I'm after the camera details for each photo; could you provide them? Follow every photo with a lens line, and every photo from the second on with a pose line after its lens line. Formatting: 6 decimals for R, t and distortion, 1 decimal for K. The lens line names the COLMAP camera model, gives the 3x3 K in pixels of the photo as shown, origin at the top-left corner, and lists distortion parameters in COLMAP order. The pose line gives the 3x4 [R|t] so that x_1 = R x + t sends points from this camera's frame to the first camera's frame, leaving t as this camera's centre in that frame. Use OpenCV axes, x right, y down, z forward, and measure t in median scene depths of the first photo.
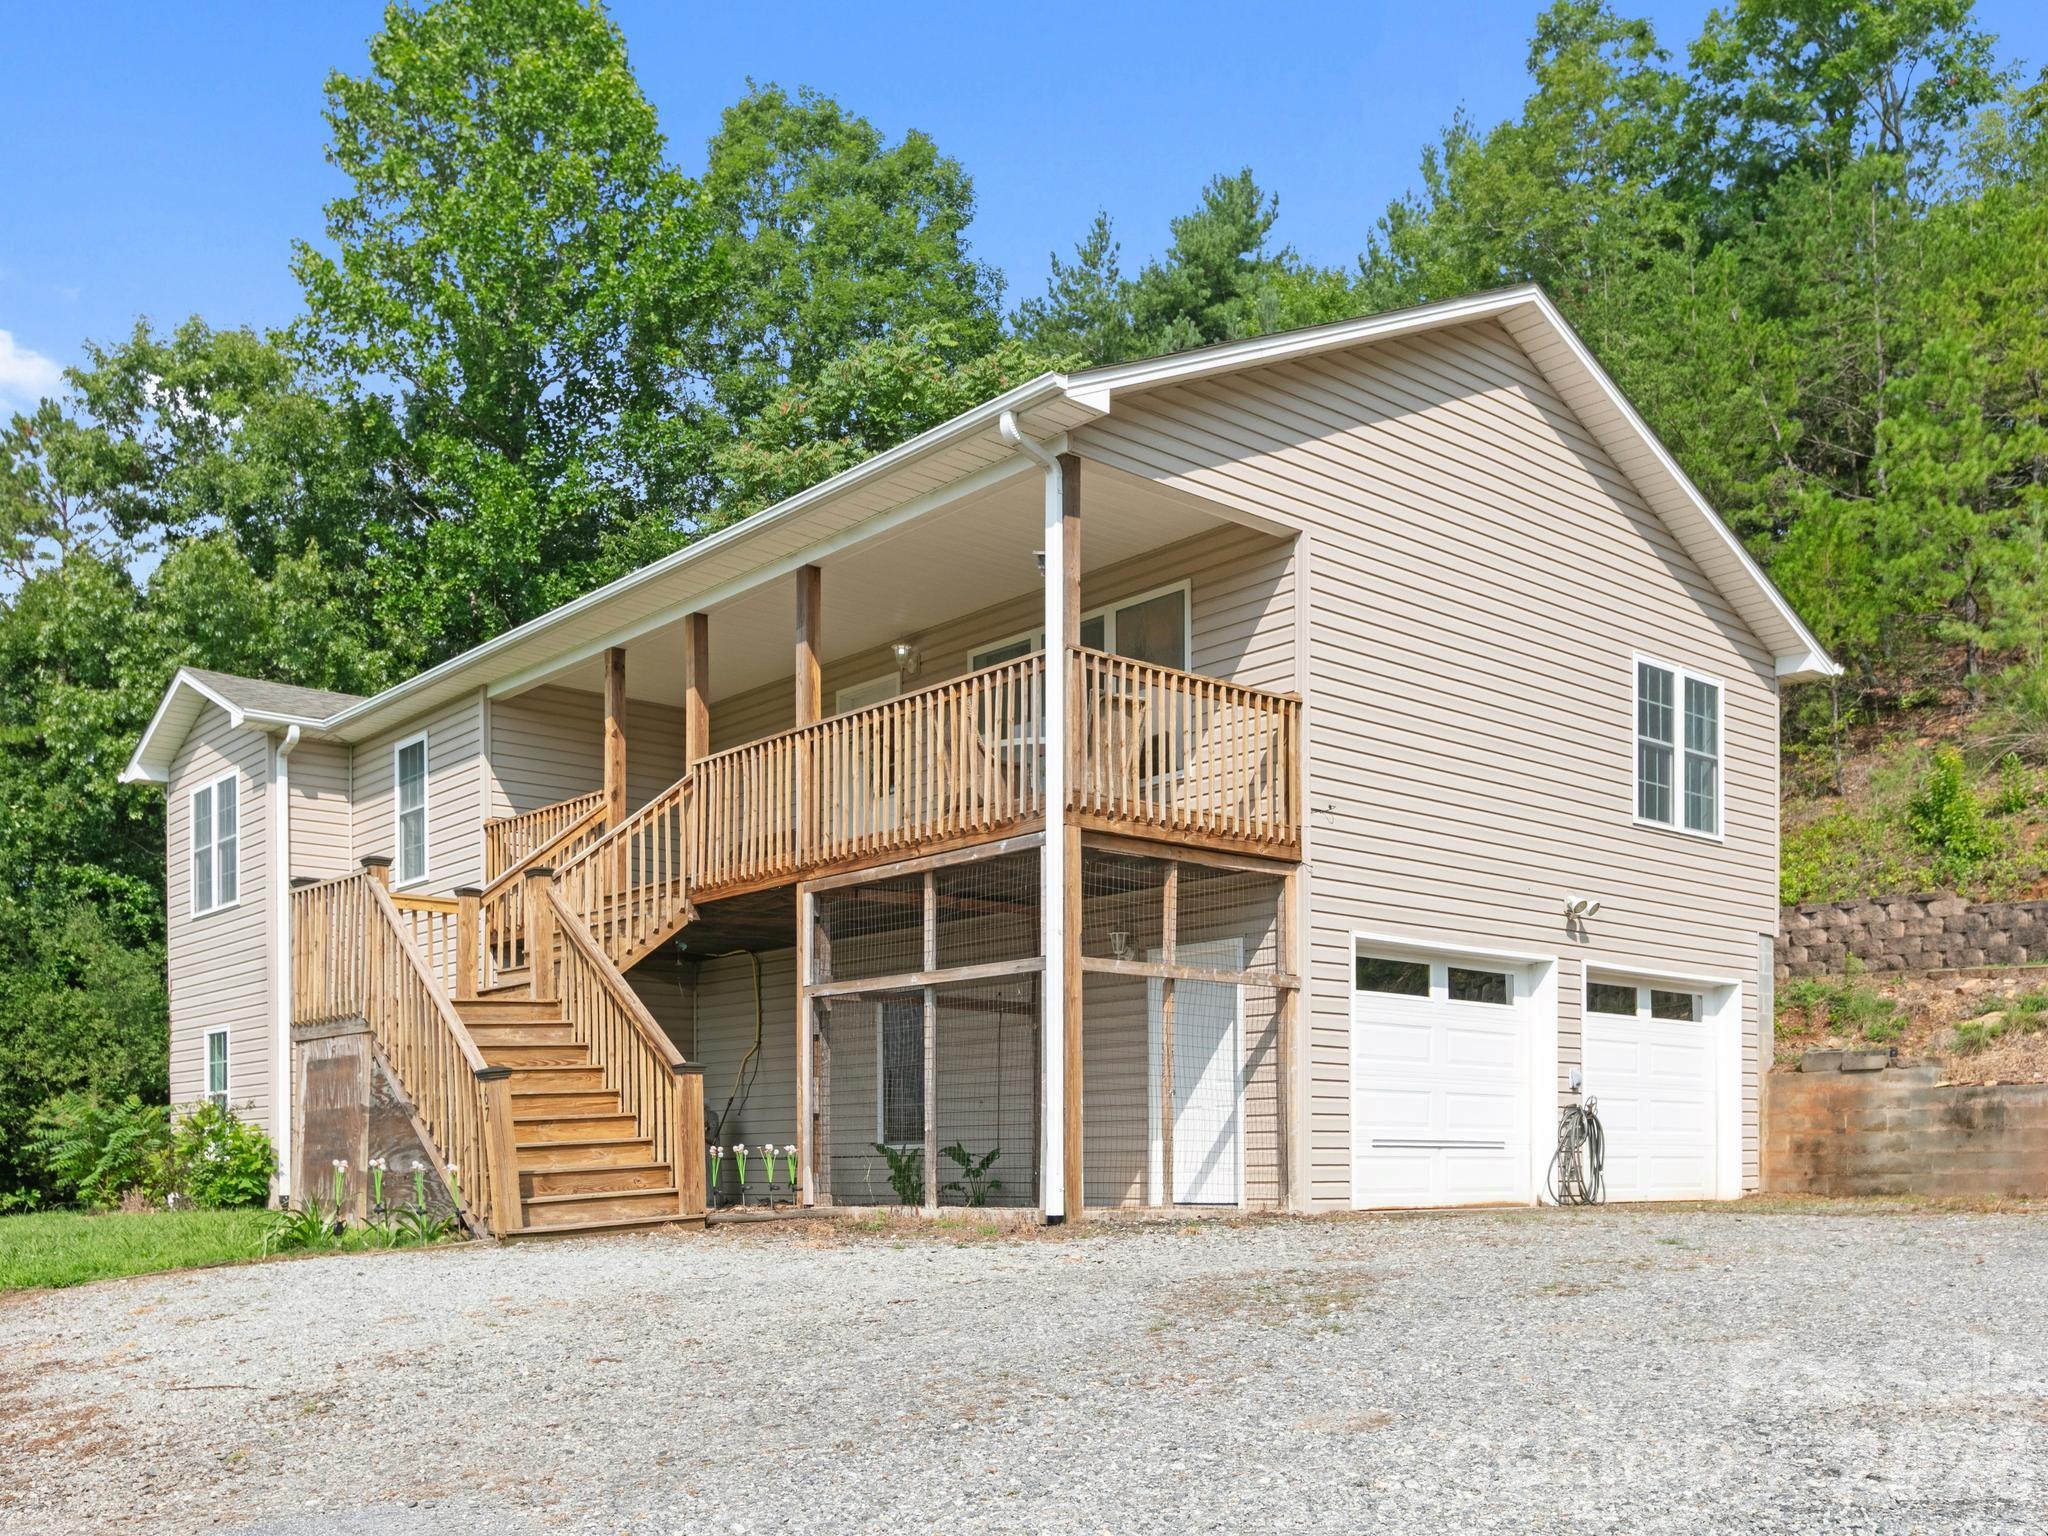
lens RADIAL K [[1919.3, 0, 1018.3], [0, 1919.3, 773.2], [0, 0, 1]] dist [0.014036, 0.000000]
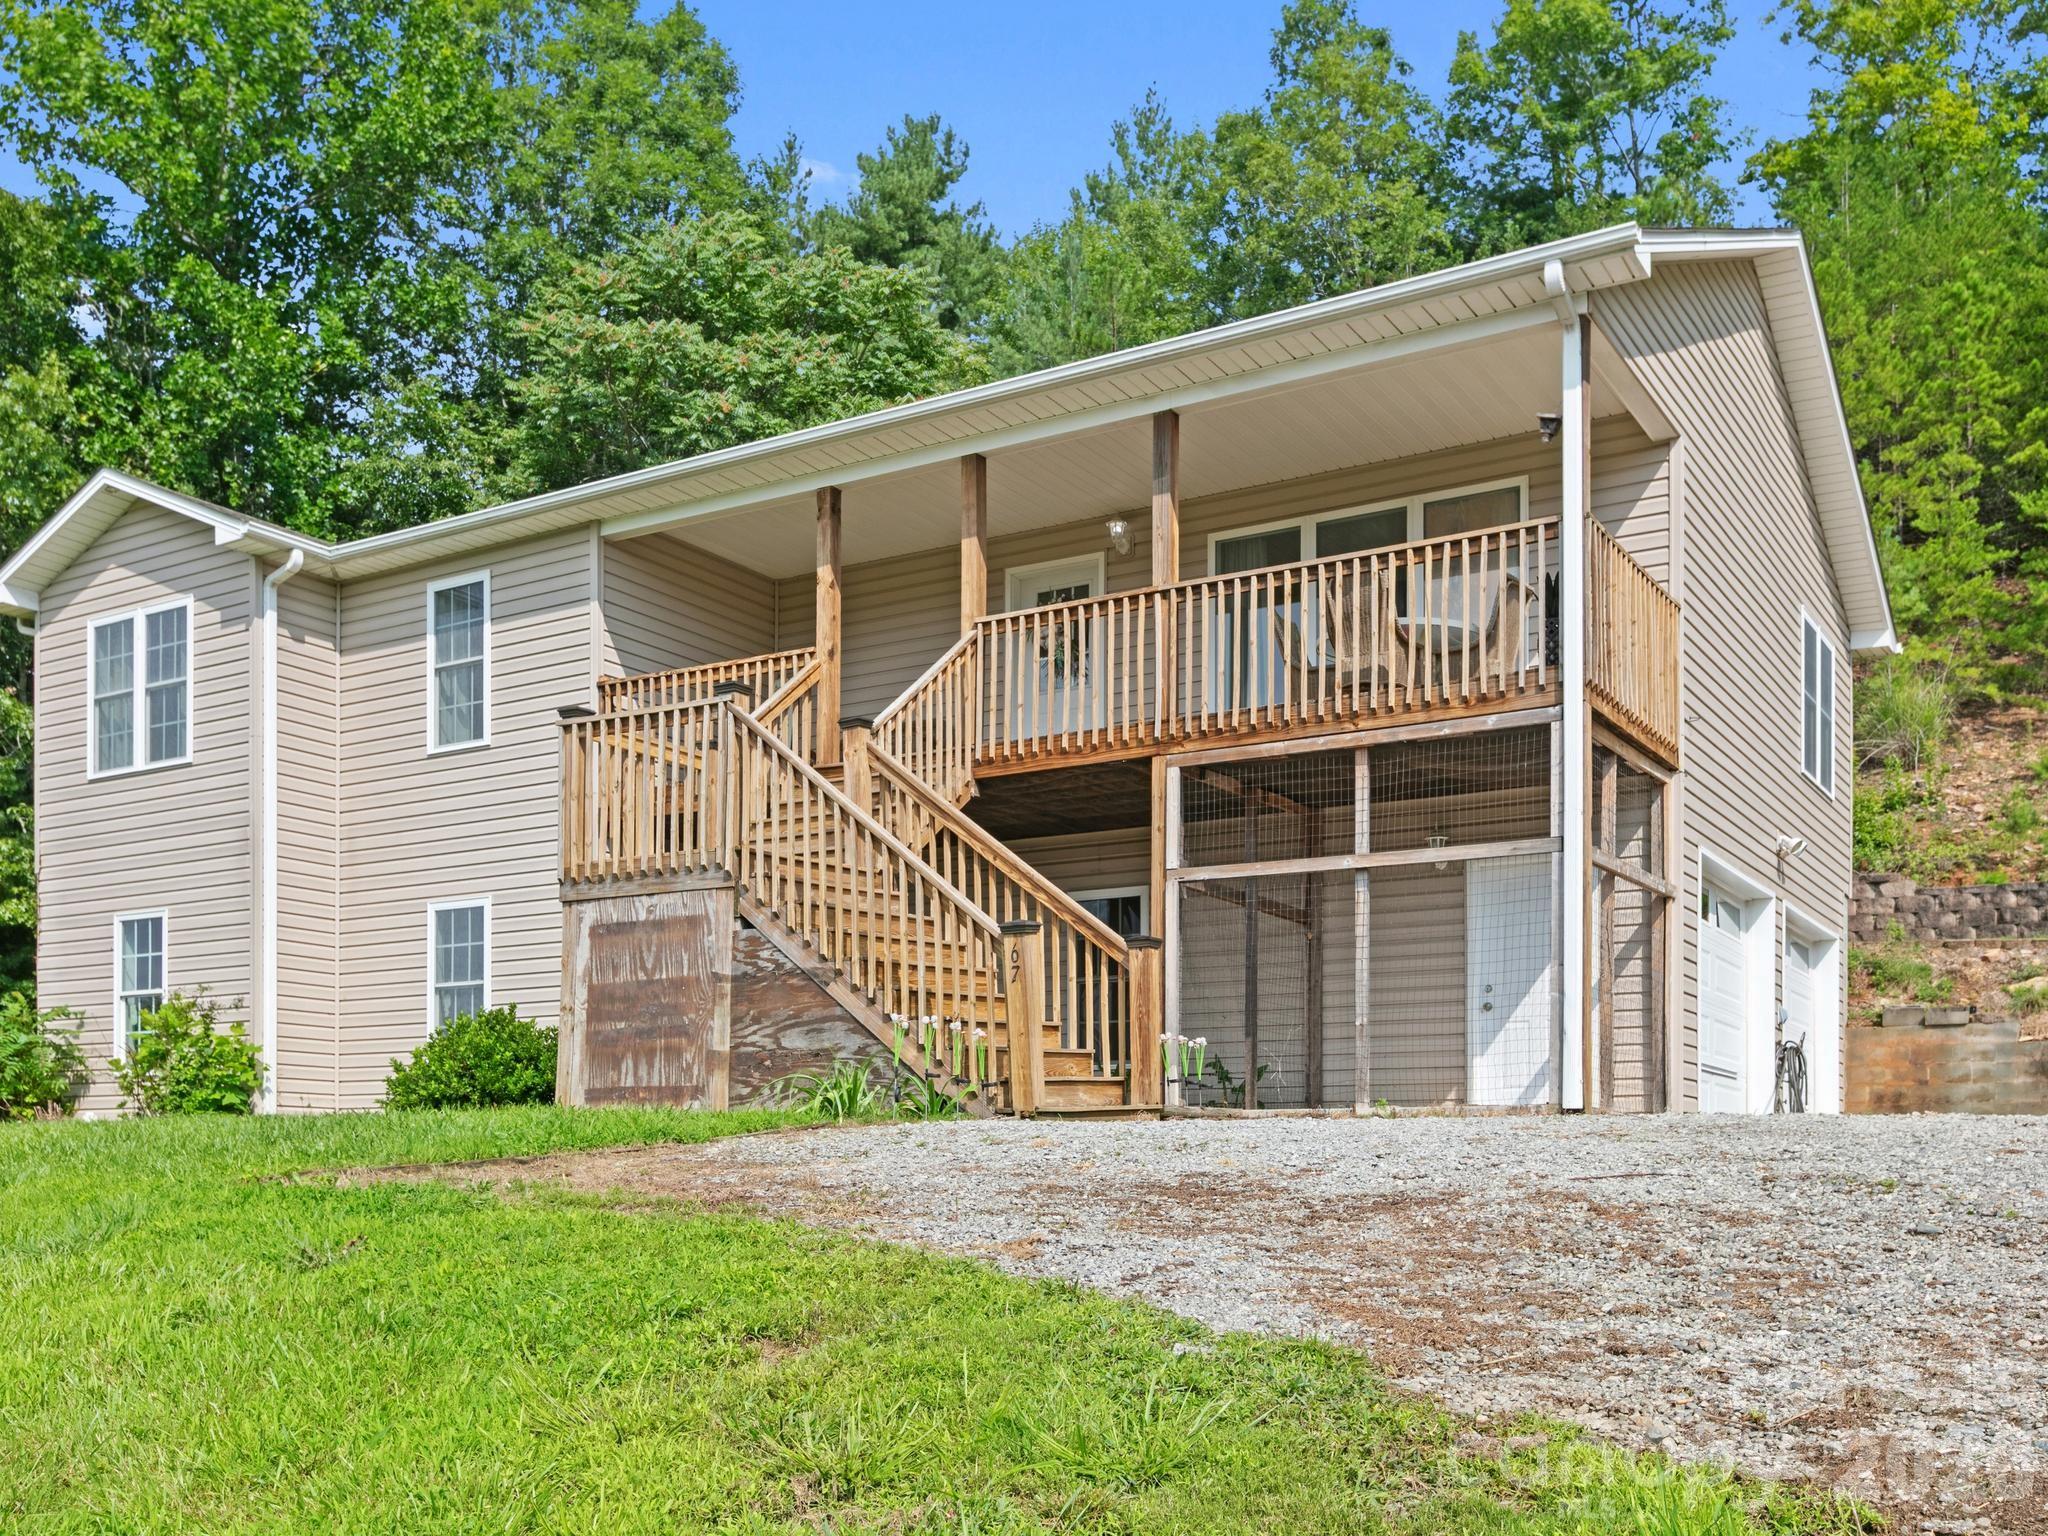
lens RADIAL K [[2032.3, 0, 1025.4], [0, 2032.3, 770.3], [0, 0, 1]] dist [0.009640, 0.000000]
pose [[0.953381, 0.074133, 0.292522, -0.351399], [-0.073169, 0.997218, -0.014249, 0.063389], [-0.292765, -0.007819, 0.956153, 0.078493]]
